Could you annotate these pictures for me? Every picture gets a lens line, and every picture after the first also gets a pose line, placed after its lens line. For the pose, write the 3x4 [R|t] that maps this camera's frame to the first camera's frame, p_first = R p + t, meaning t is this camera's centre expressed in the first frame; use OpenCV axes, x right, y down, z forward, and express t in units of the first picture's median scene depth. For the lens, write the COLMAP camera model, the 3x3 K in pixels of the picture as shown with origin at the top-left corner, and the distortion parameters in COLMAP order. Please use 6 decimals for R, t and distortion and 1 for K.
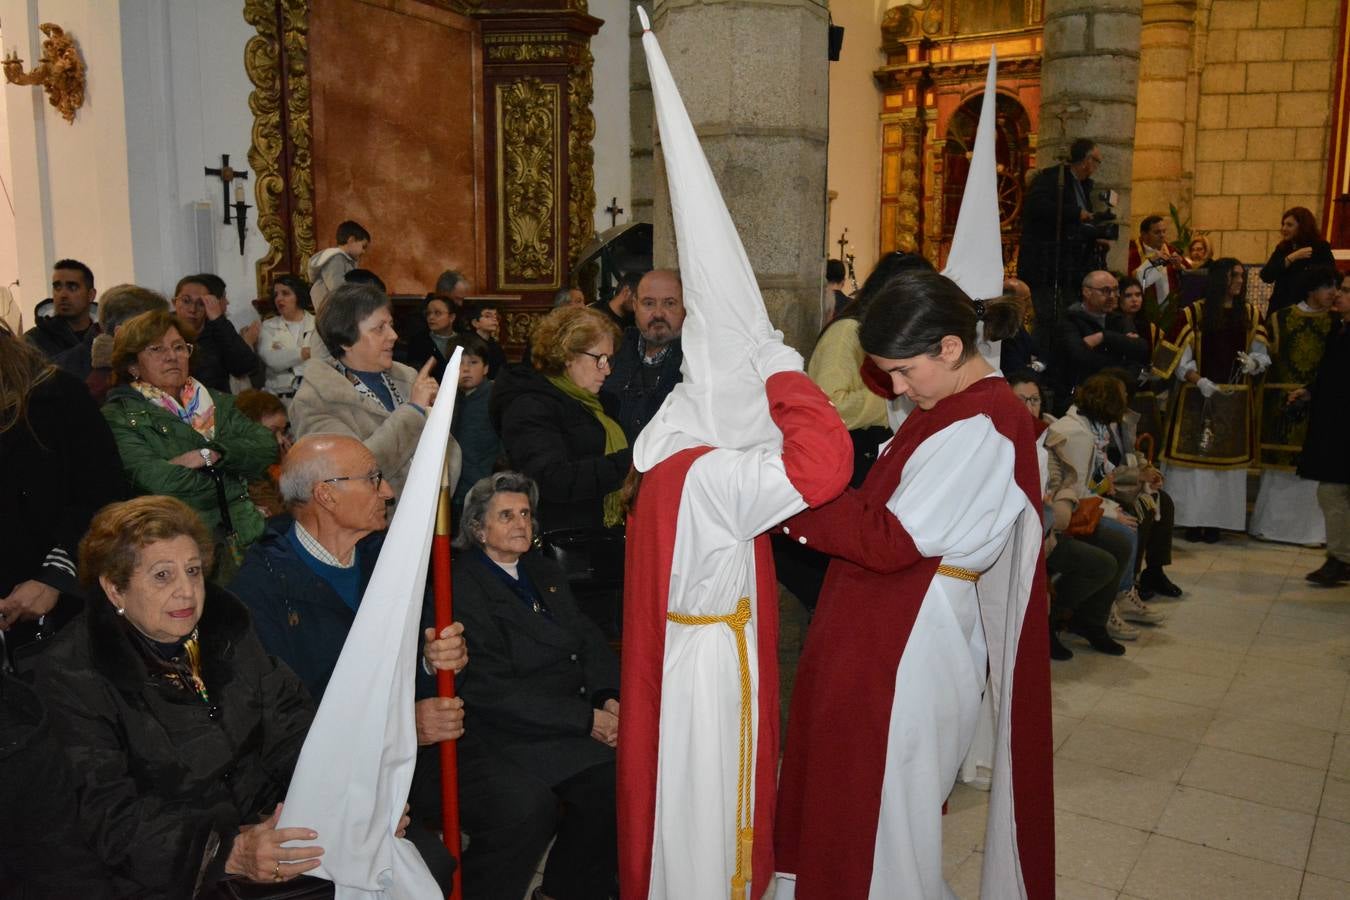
lens RADIAL K [[1122.6, 0, 682.7], [0, 1122.6, 453.1], [0, 0, 1]] dist [0.007025, -0.026804]
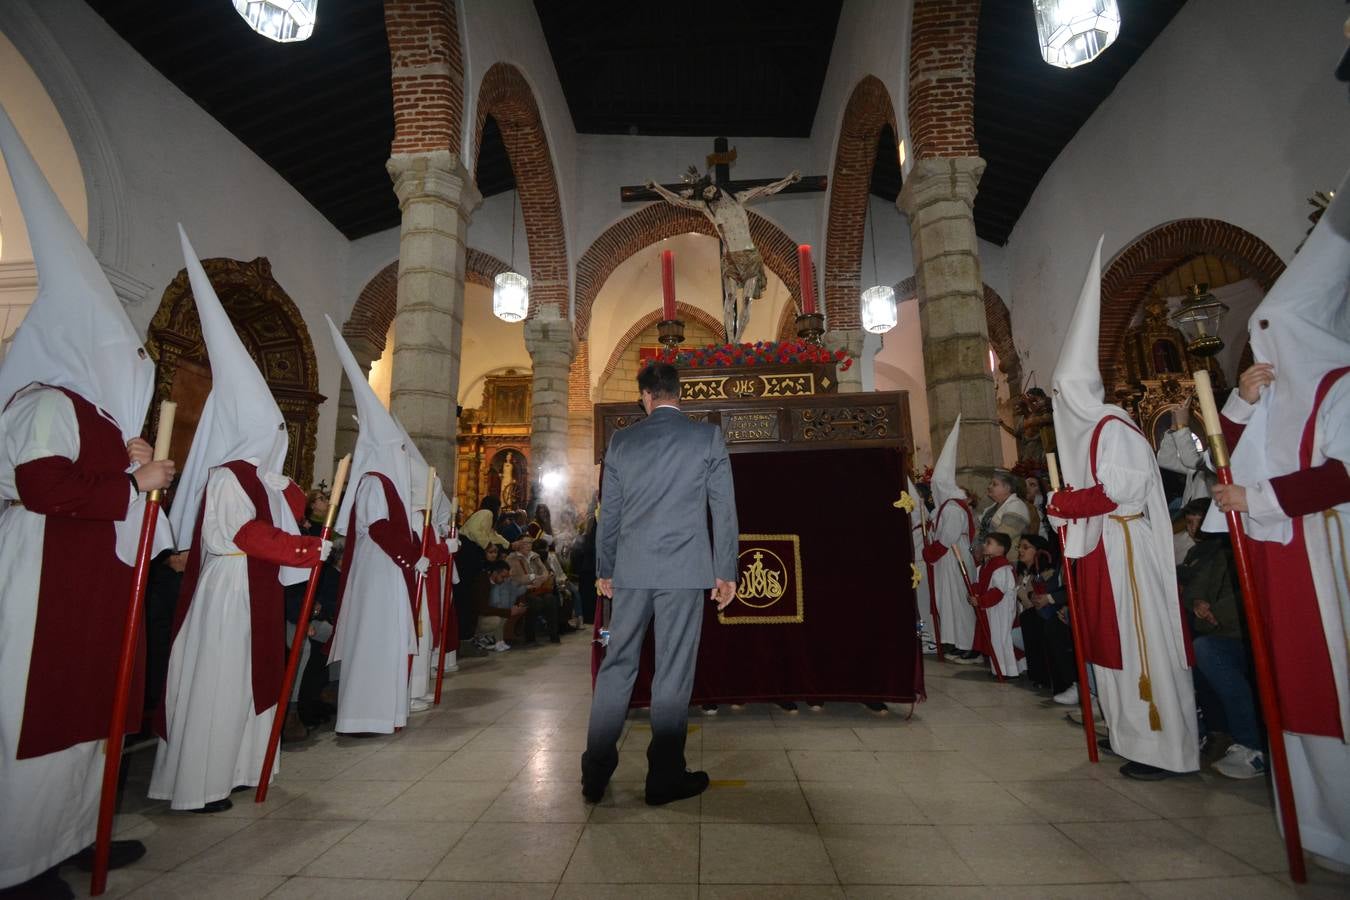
lens RADIAL K [[598.3, 0, 680.4], [0, 598.3, 450.9], [0, 0, 1]] dist [0.007279, -0.015120]
pose [[0.857265, 0.076240, 0.509200, -0.065579], [0.090477, 0.951280, -0.294754, 0.102038], [-0.506864, 0.298753, 0.808601, -0.216591]]
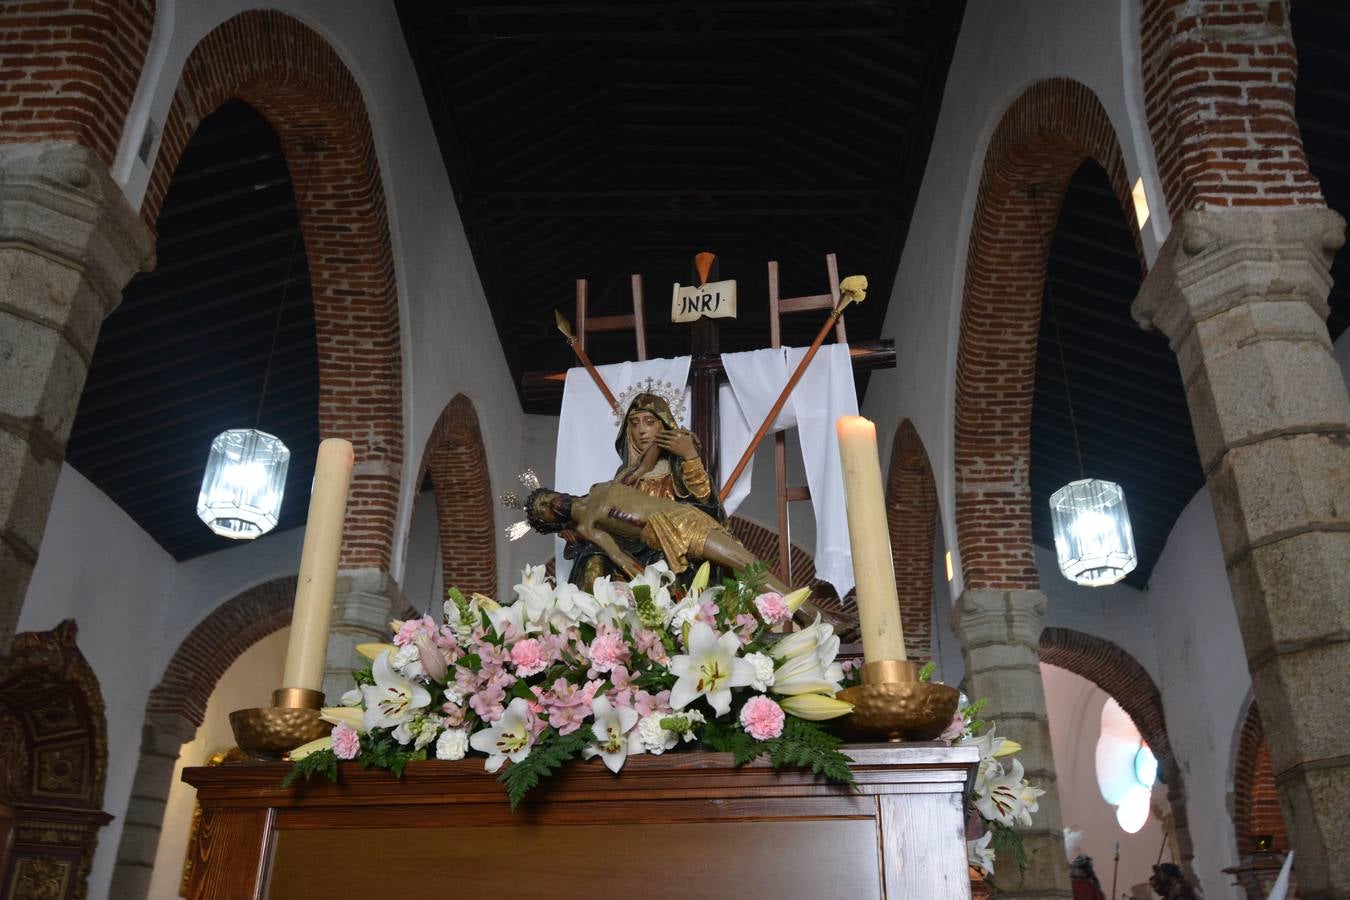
lens RADIAL K [[1122.6, 0, 684.9], [0, 1122.6, 452.5], [0, 0, 1]] dist [0.007025, -0.026804]
pose [[0.841405, 0.249641, 0.479288, -0.248740], [0.069011, 0.830007, -0.553467, 0.053575], [-0.535980, 0.498767, 0.681144, -0.527028]]
